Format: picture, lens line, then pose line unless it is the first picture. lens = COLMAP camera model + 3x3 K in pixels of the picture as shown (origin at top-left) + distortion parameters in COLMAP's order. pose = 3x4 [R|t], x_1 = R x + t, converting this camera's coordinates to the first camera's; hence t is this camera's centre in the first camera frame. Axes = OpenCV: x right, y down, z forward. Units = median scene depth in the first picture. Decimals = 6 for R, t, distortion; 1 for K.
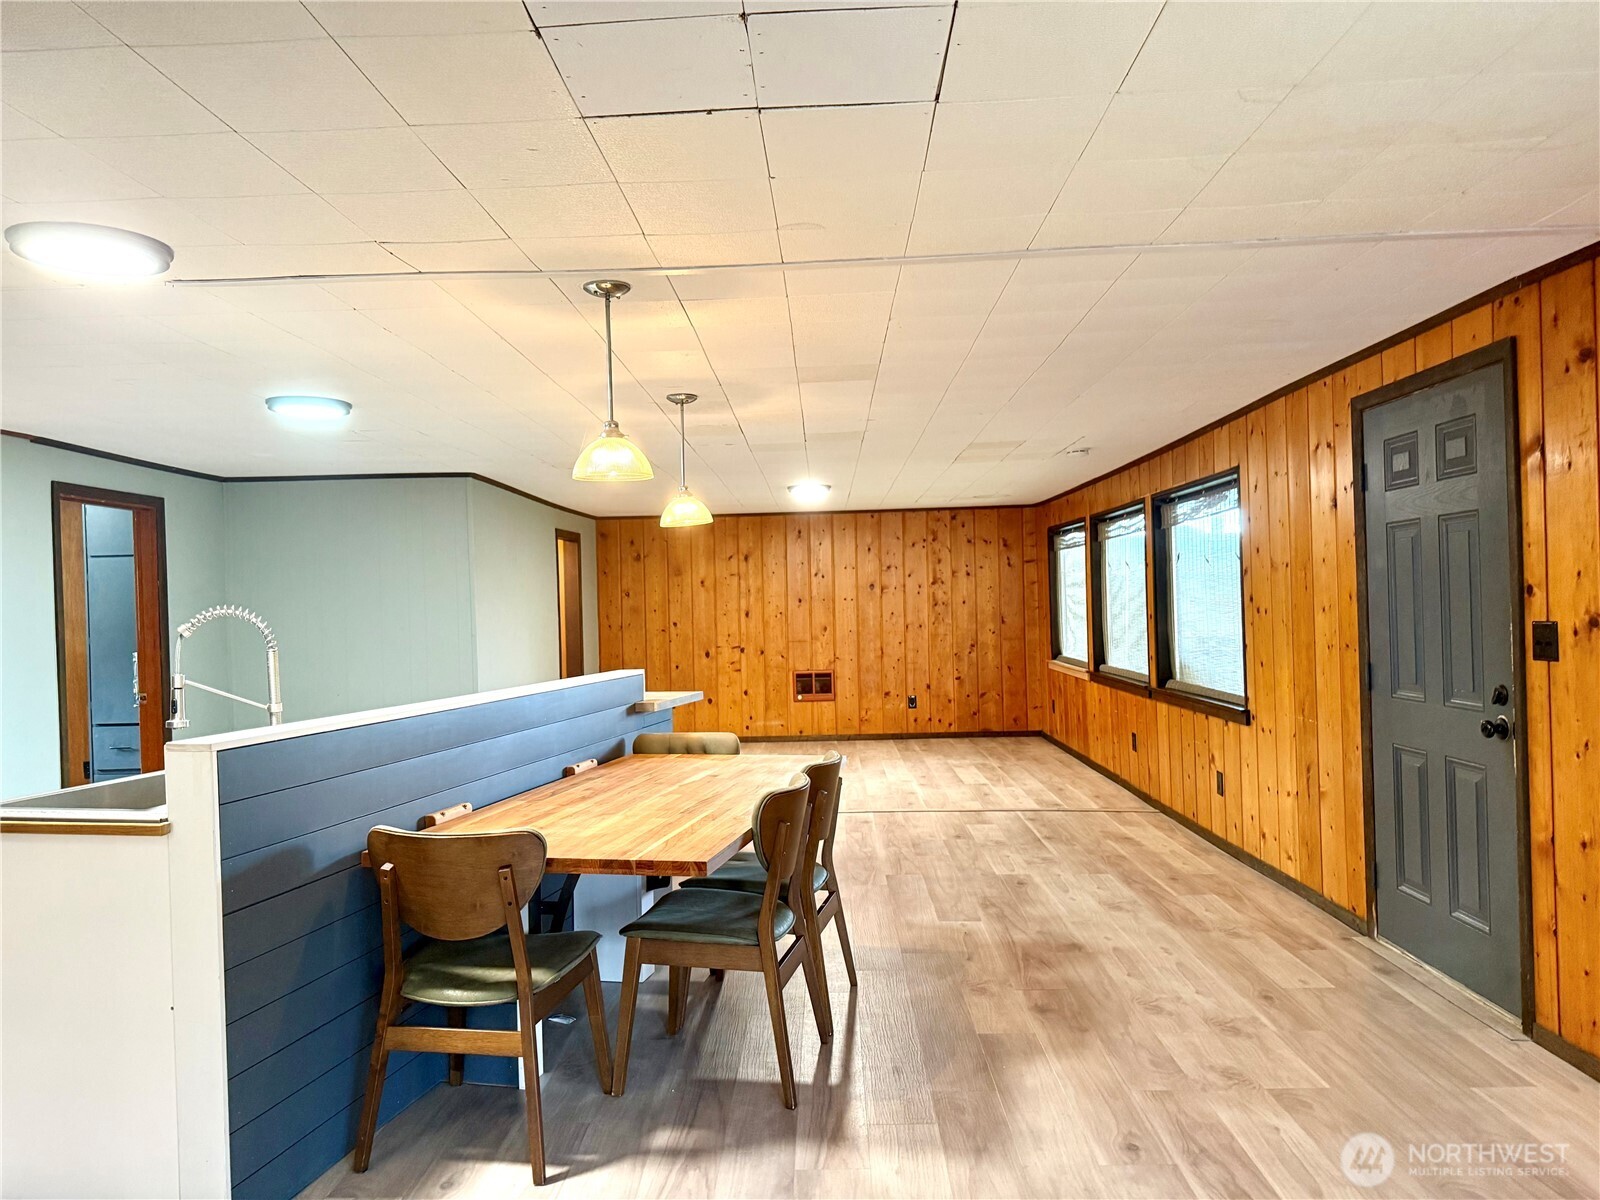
lens RADIAL K [[1135.7, 0, 805.1], [0, 1135.7, 601.2], [0, 0, 1]] dist [0.051416, -0.050892]
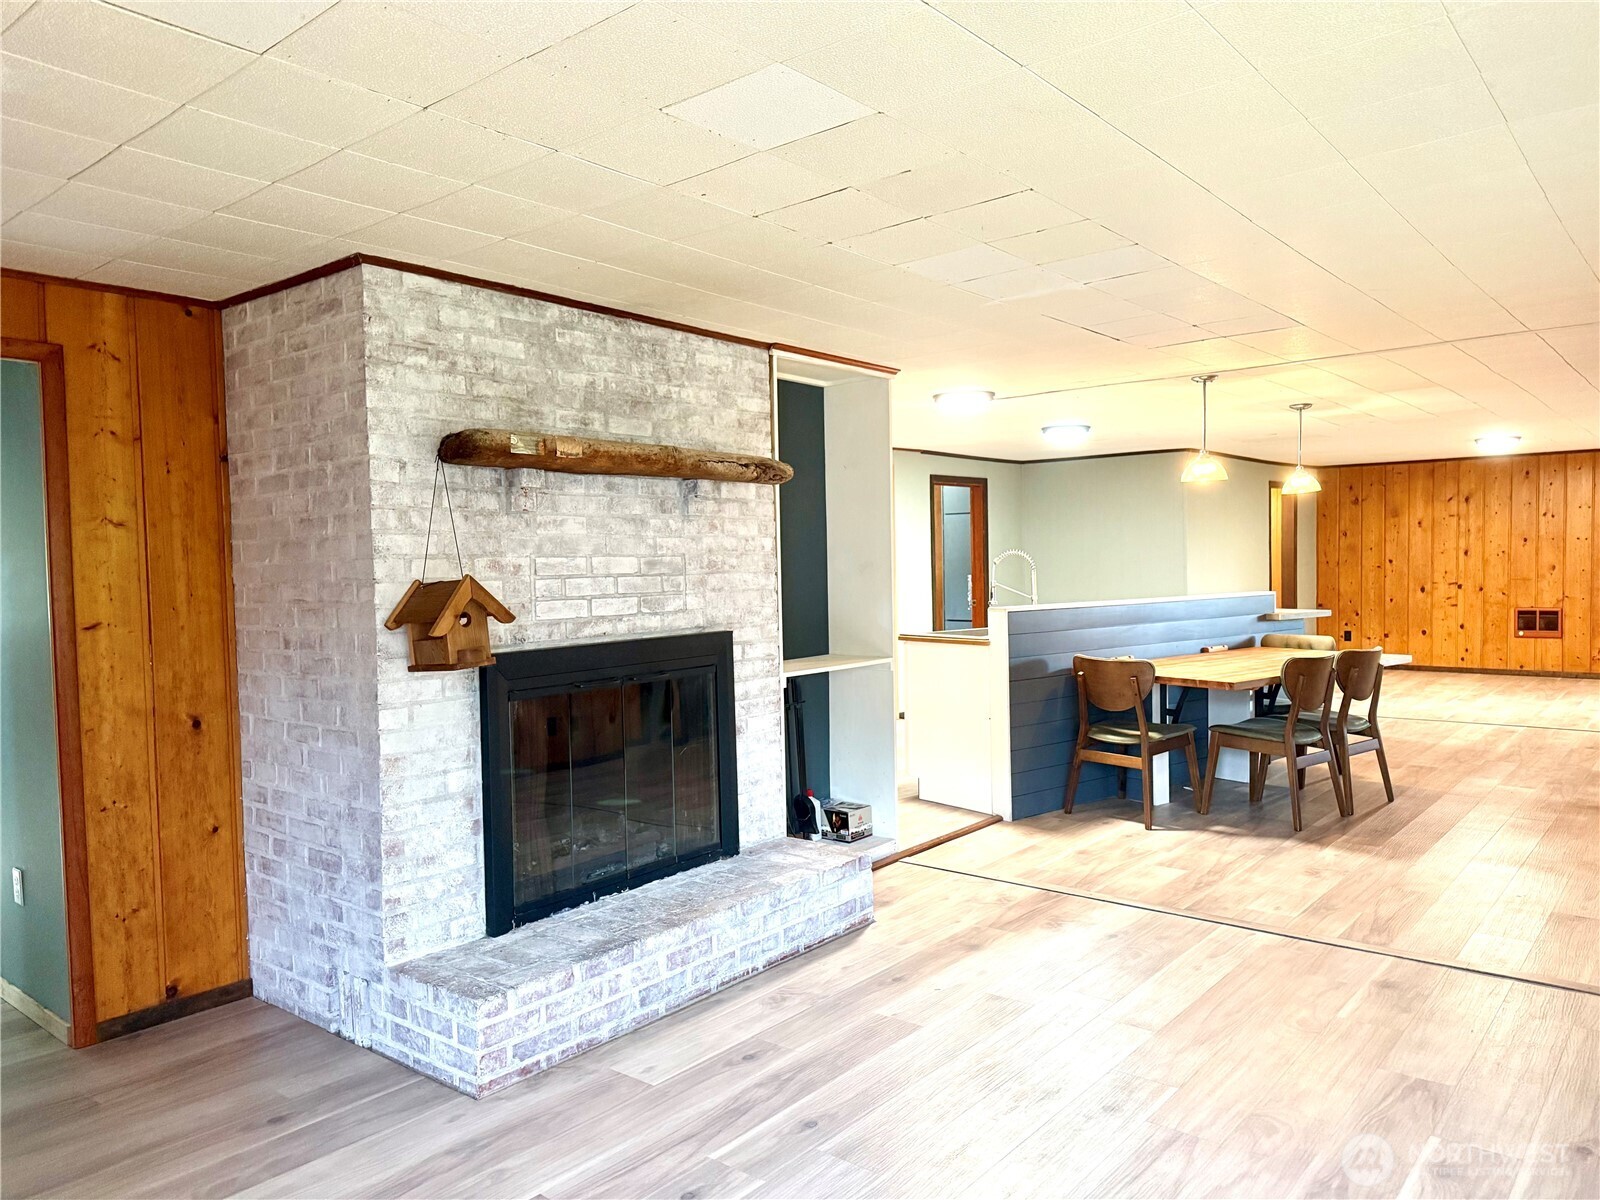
lens RADIAL K [[1135.7, 0, 799.0], [0, 1135.7, 603.6], [0, 0, 1]] dist [0.051416, -0.050892]
pose [[0.785469, 0.036536, -0.617822, 0.291130], [0.000009, 0.998255, 0.059045, -0.010592], [0.618901, -0.046383, 0.784098, -0.537899]]
